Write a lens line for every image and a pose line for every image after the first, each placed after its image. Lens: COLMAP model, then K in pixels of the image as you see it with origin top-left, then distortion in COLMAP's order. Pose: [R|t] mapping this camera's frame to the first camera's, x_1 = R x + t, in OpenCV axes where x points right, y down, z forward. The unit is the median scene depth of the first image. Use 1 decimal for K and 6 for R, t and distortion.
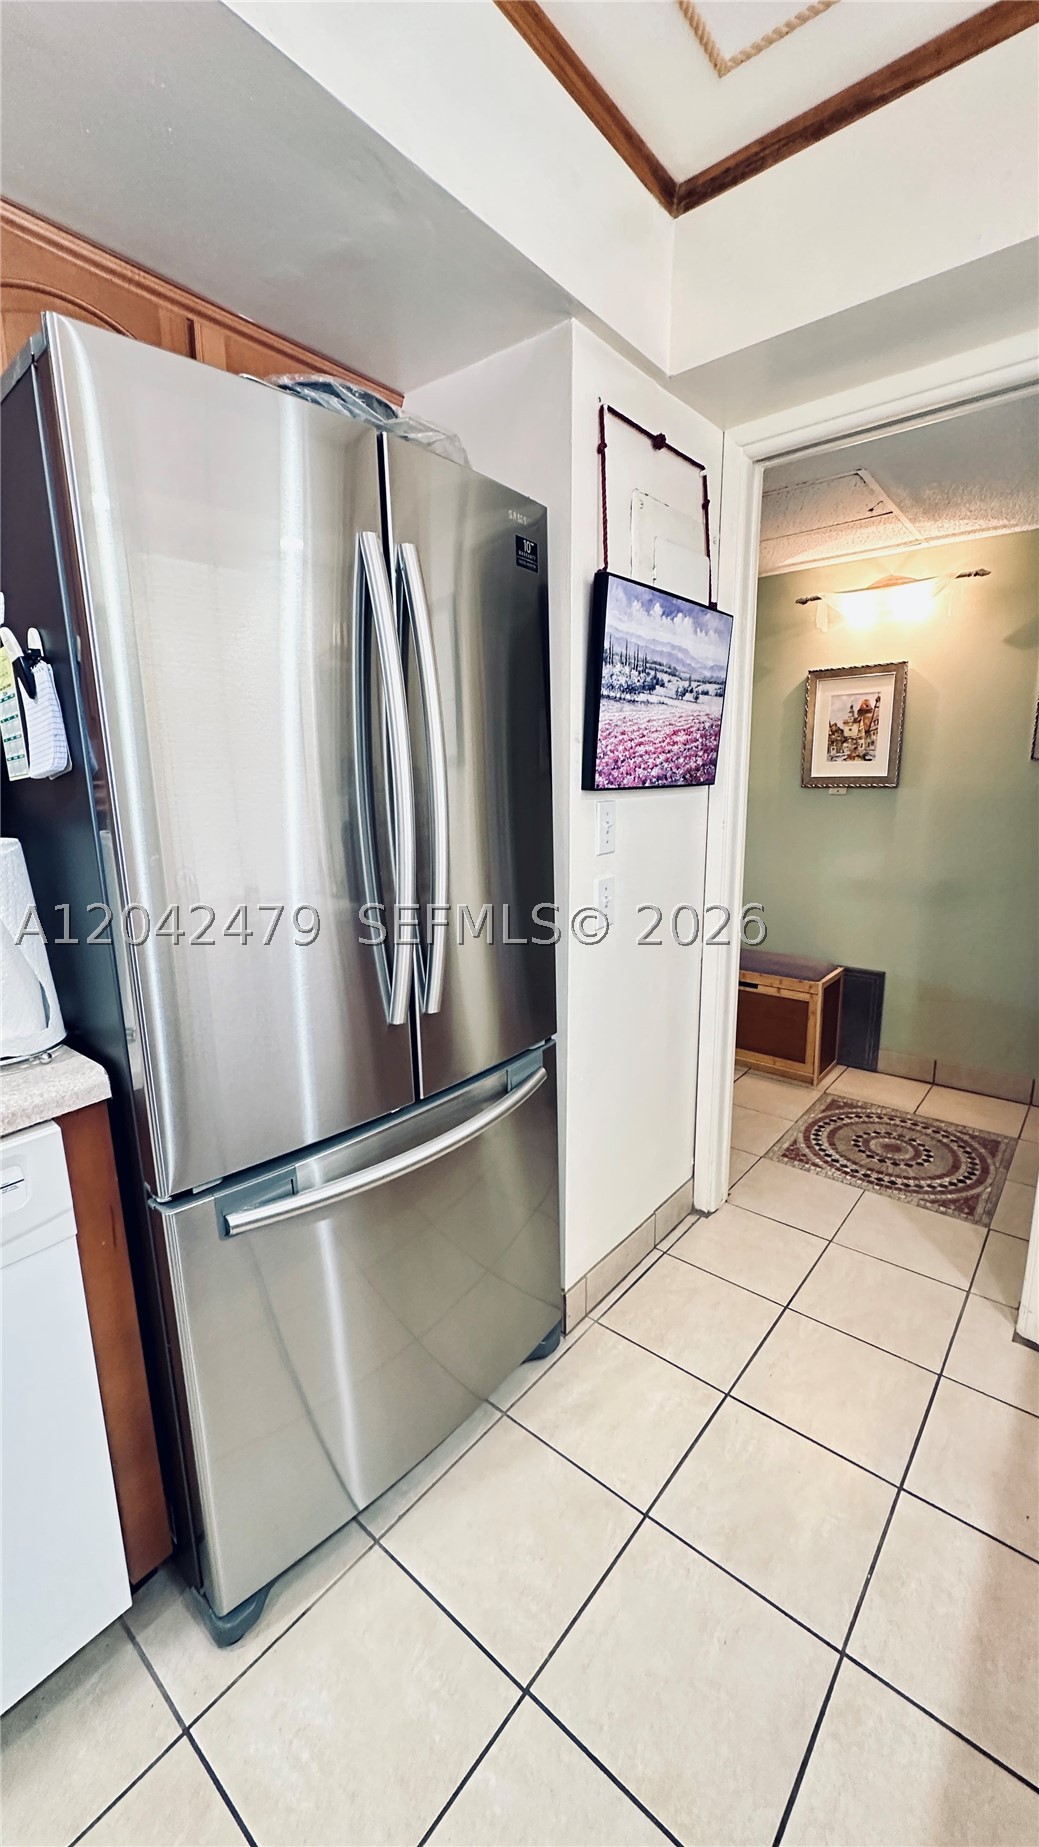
lens RADIAL K [[731.8, 0, 516.7], [0, 731.8, 923.8], [0, 0, 1]] dist [-0.004150, 0.000919]
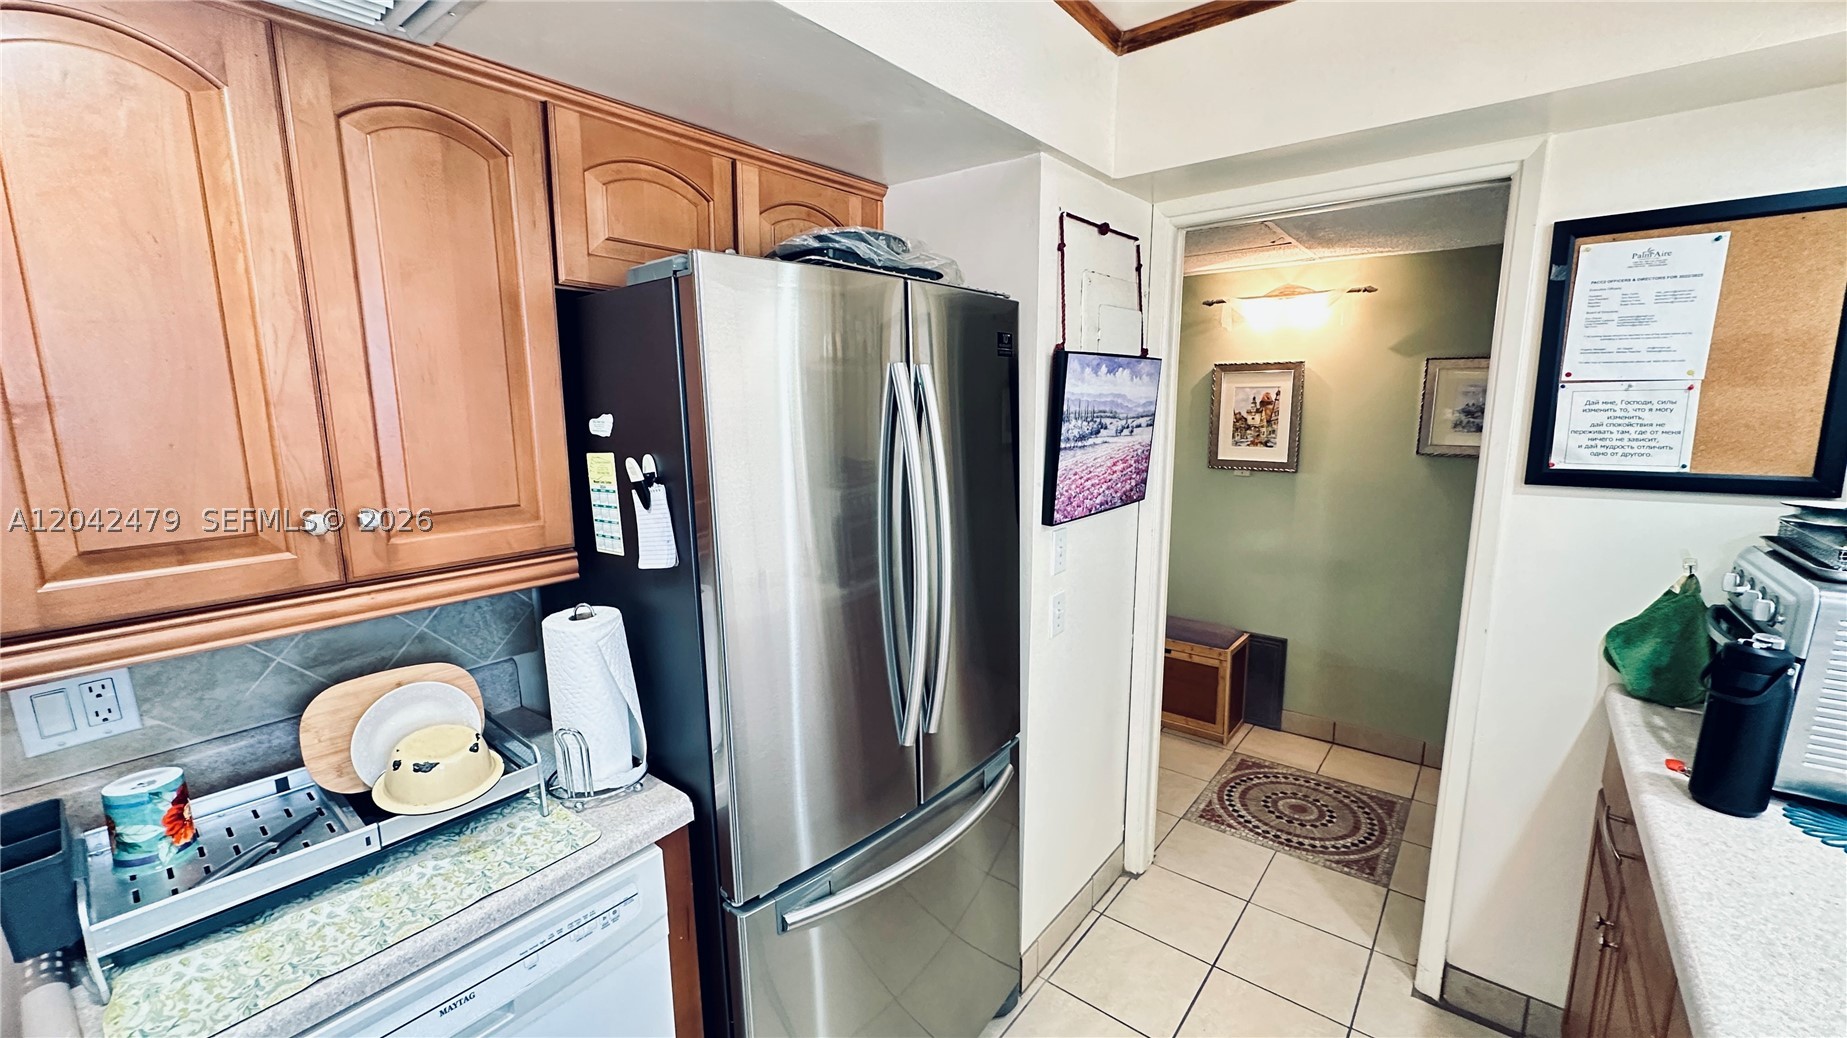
lens RADIAL K [[731.8, 0, 923.1], [0, 731.8, 522.2], [0, 0, 1]] dist [-0.004150, 0.000919]
pose [[0.999794, 0.002216, 0.020196, -0.102301], [-0.001564, 0.999480, -0.032215, -0.121351], [-0.020257, 0.032176, 0.999277, -0.139227]]
